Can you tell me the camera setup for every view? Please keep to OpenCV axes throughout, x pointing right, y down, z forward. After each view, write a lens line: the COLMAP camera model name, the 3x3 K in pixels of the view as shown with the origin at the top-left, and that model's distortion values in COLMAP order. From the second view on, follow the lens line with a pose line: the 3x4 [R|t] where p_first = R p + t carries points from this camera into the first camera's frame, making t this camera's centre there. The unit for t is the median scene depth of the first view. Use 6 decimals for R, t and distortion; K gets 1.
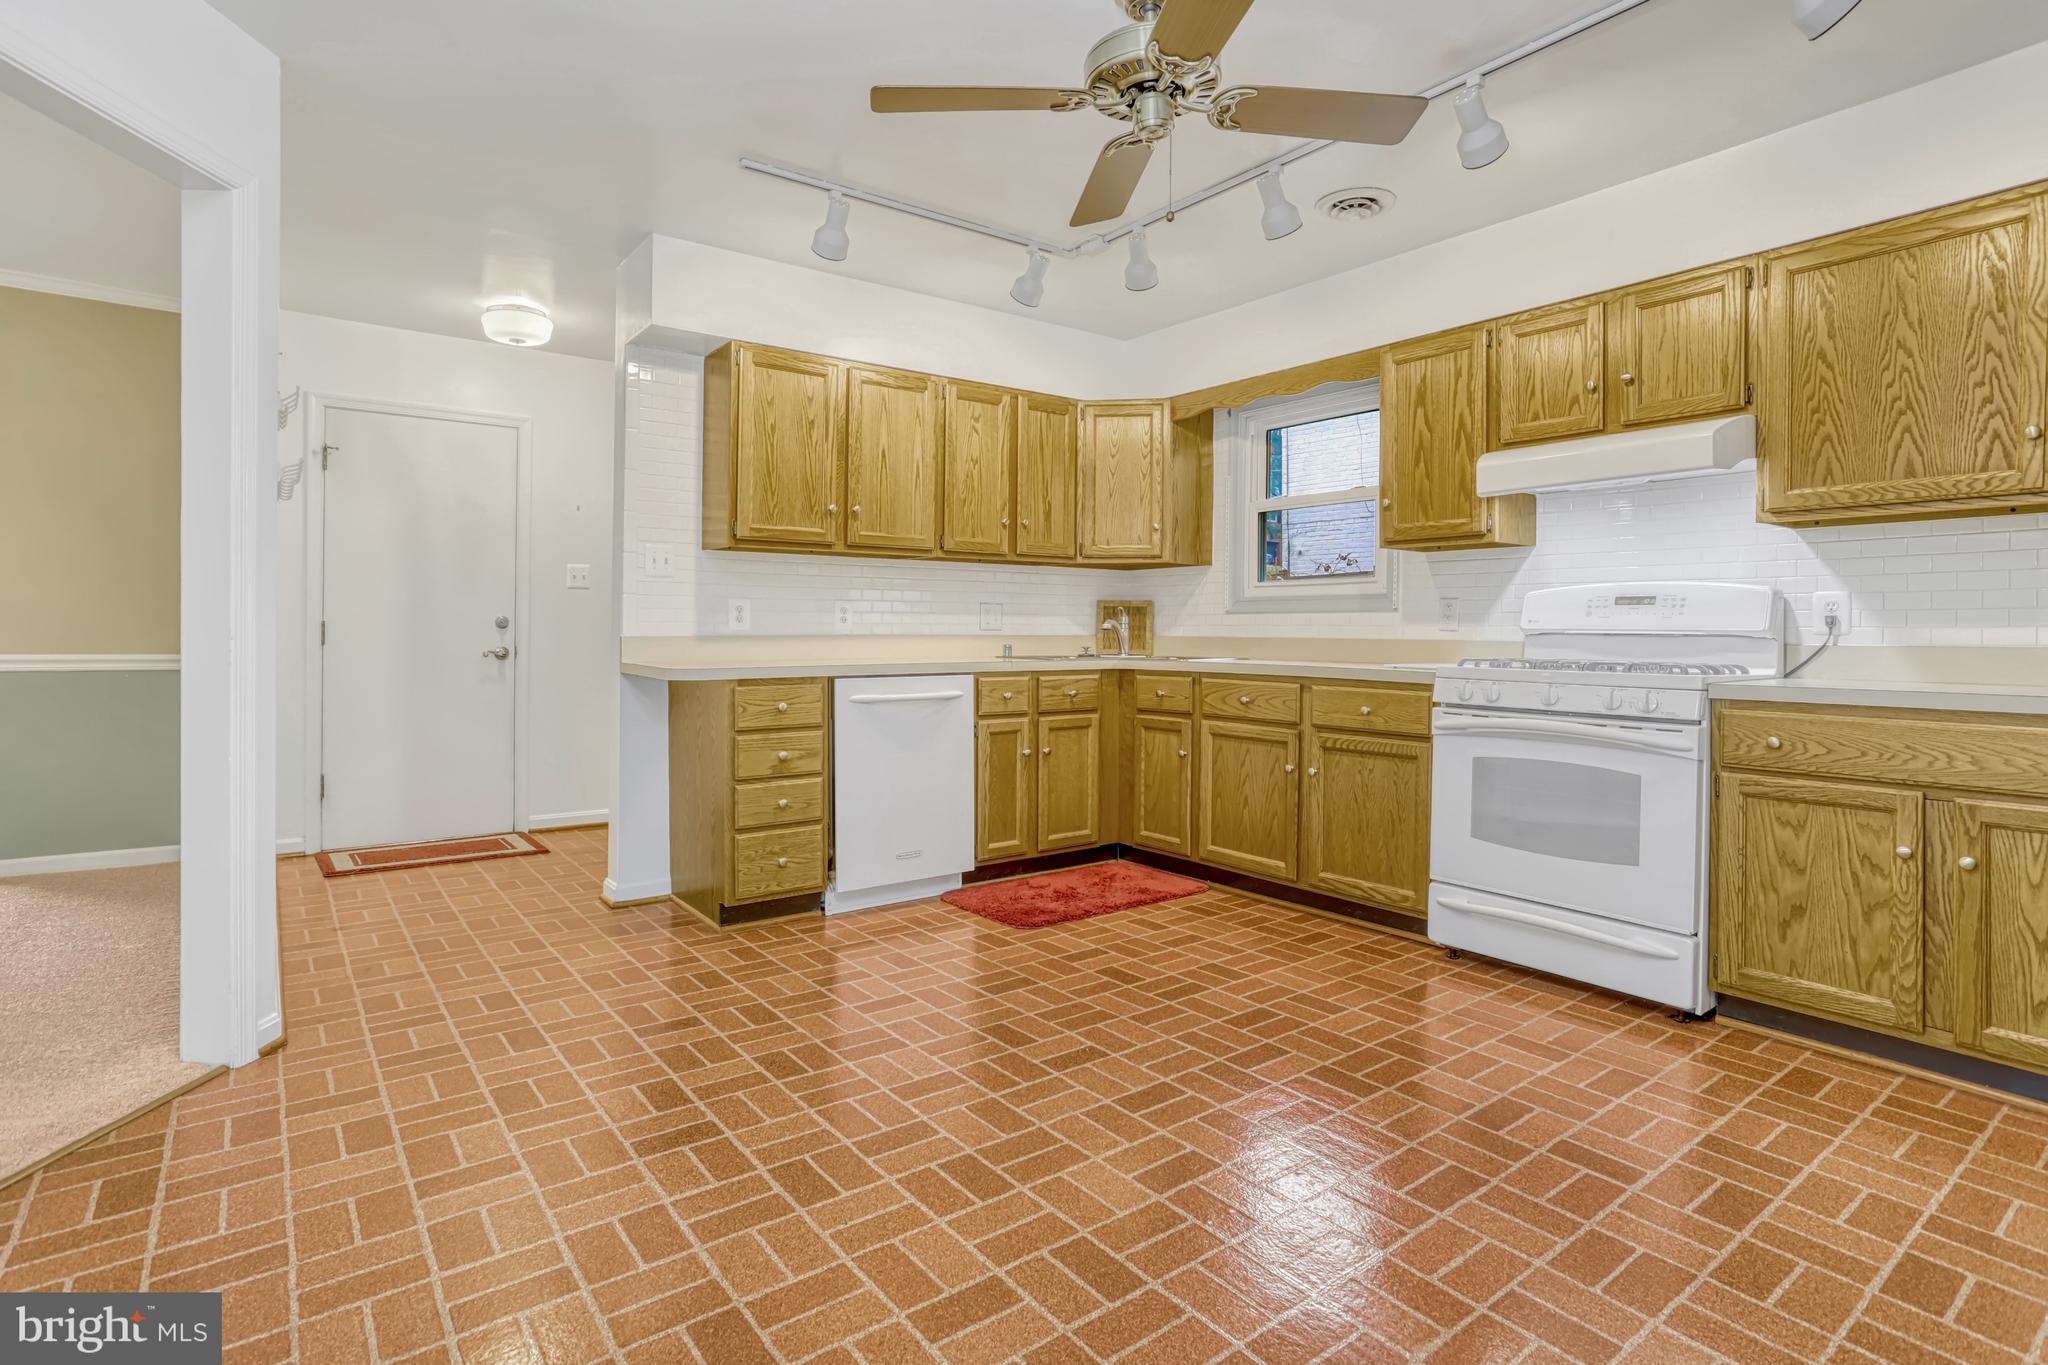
lens RADIAL K [[1018.2, 0, 1026.1], [0, 1018.2, 633.2], [0, 0, 1]] dist [-0.039676, 0.025248]
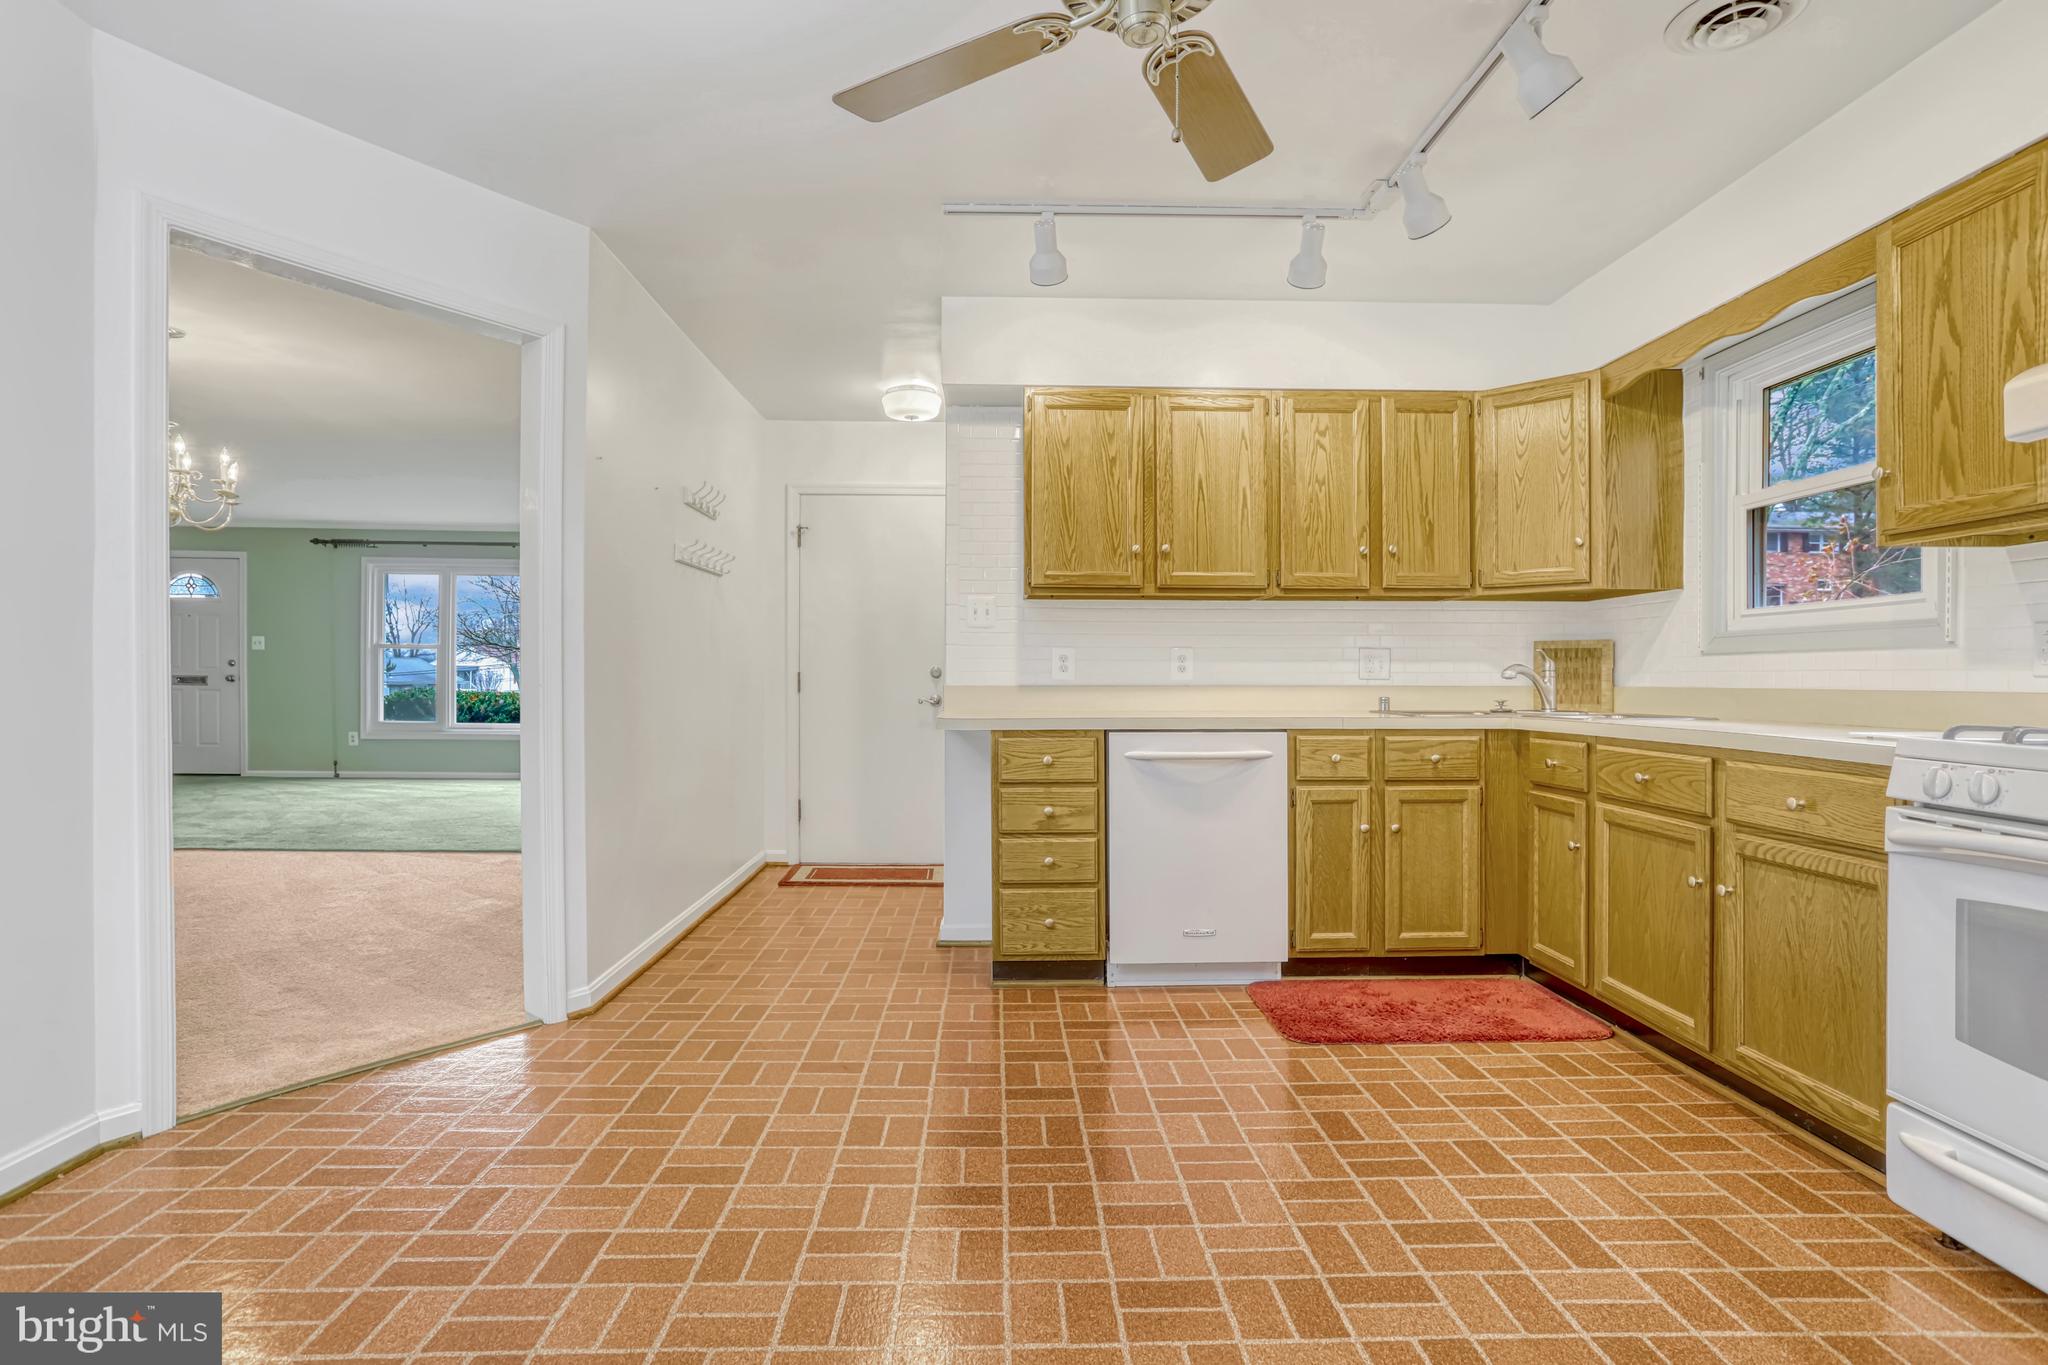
lens RADIAL K [[1018.2, 0, 1025.7], [0, 1018.2, 678.0], [0, 0, 1]] dist [-0.039676, 0.025248]
pose [[0.815041, -0.003849, -0.579391, 0.294568], [0.000734, 0.999984, -0.005610, 0.000331], [0.579403, 0.004148, 0.815031, 0.199306]]
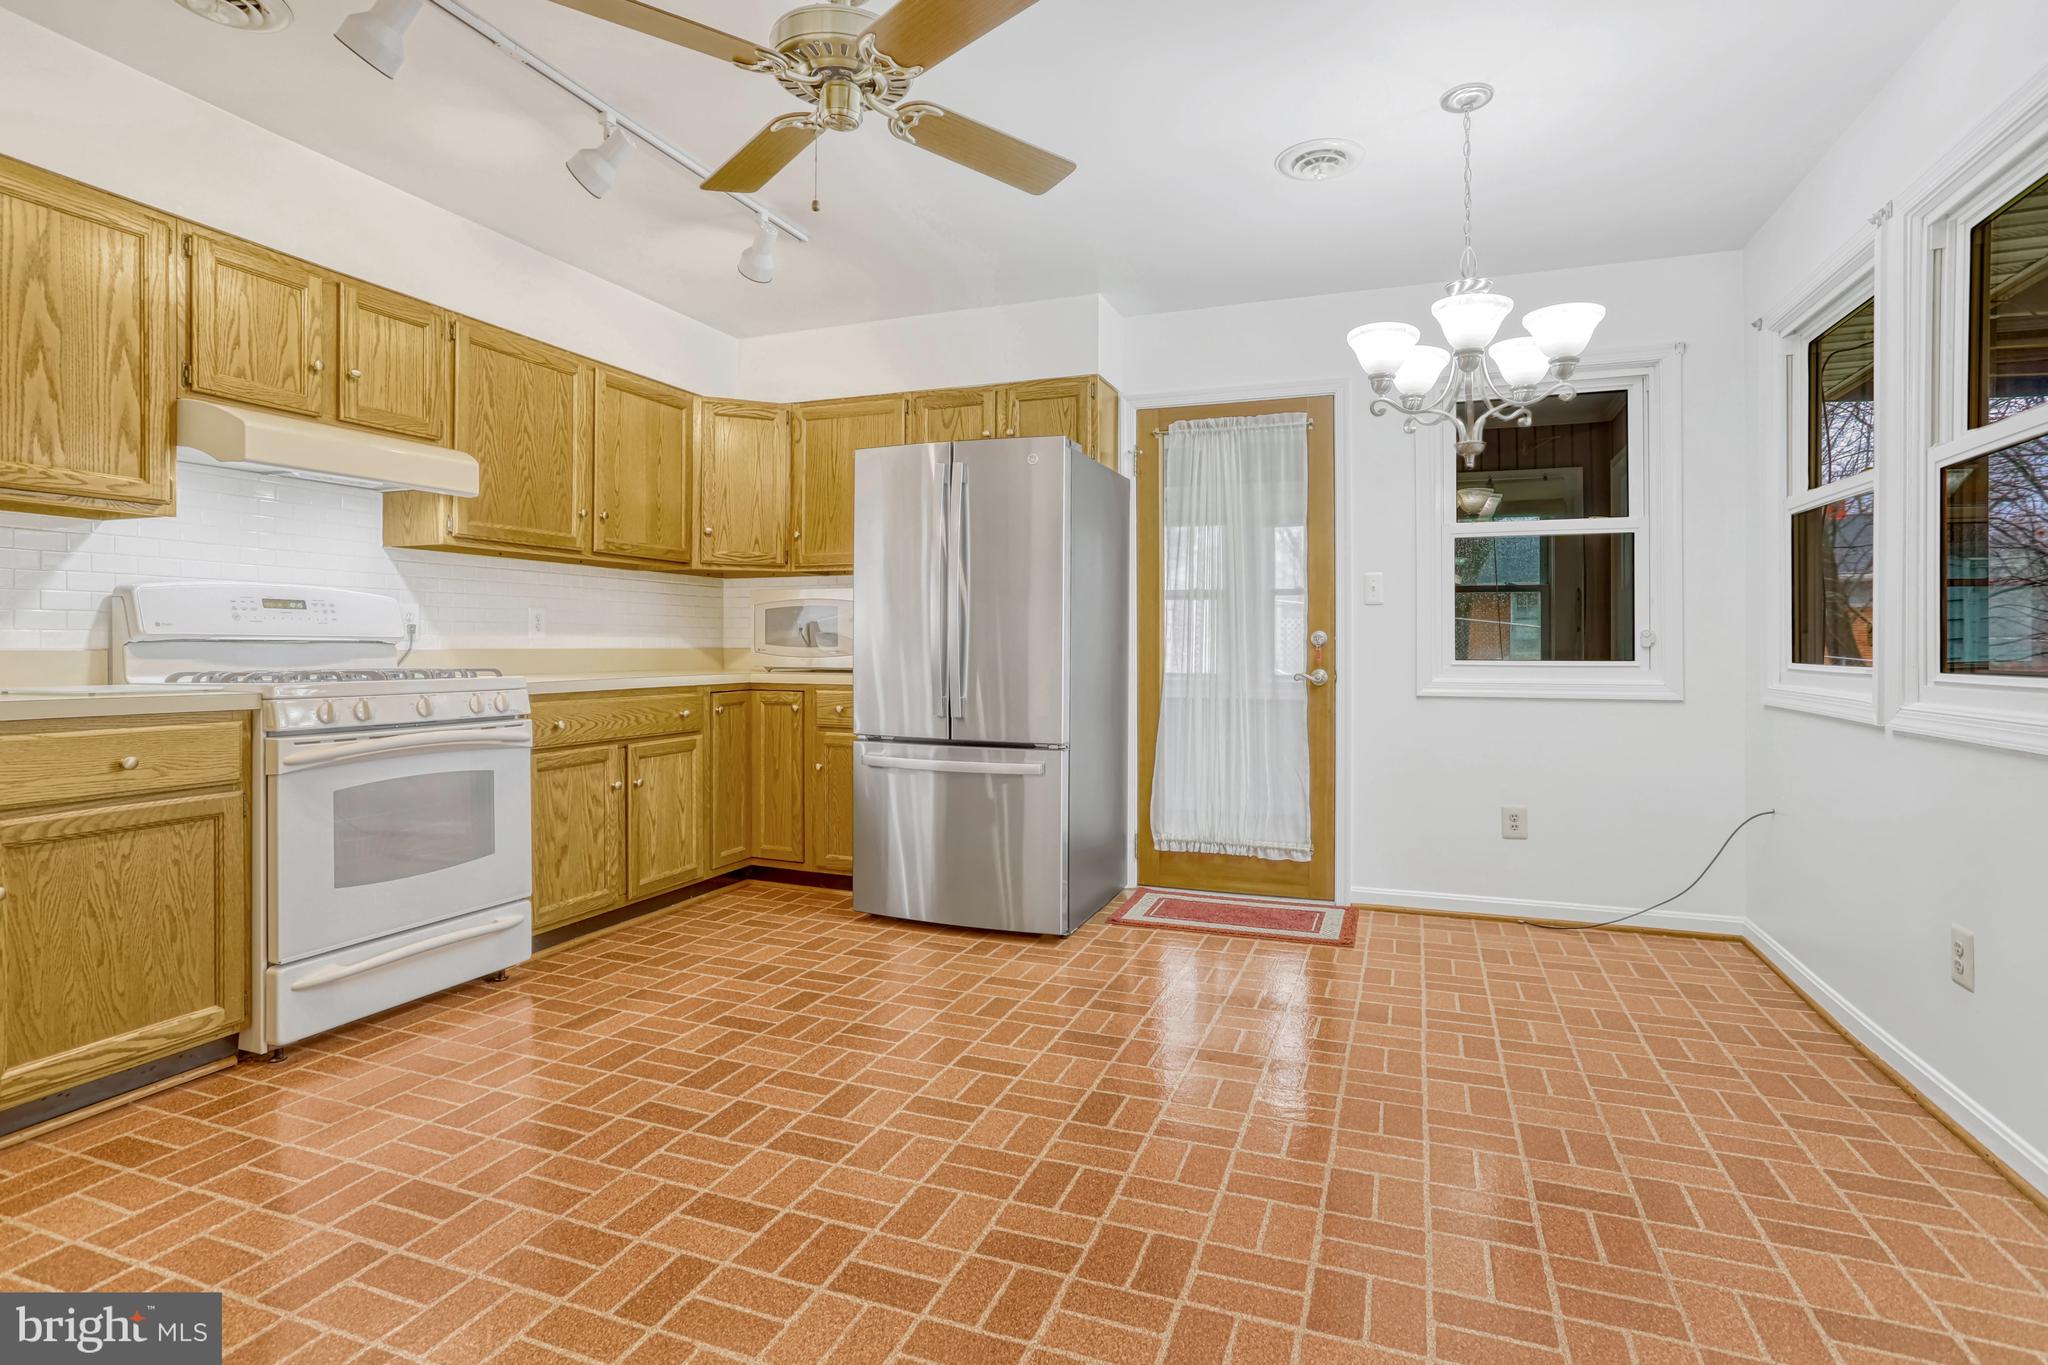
lens RADIAL K [[1018.2, 0, 1019.8], [0, 1018.2, 651.2], [0, 0, 1]] dist [-0.039676, 0.025248]
pose [[-0.518419, -0.013648, 0.855018, -0.471356], [-0.003332, 0.999897, 0.013940, -0.004360], [-0.855120, 0.004378, -0.518412, 0.815291]]
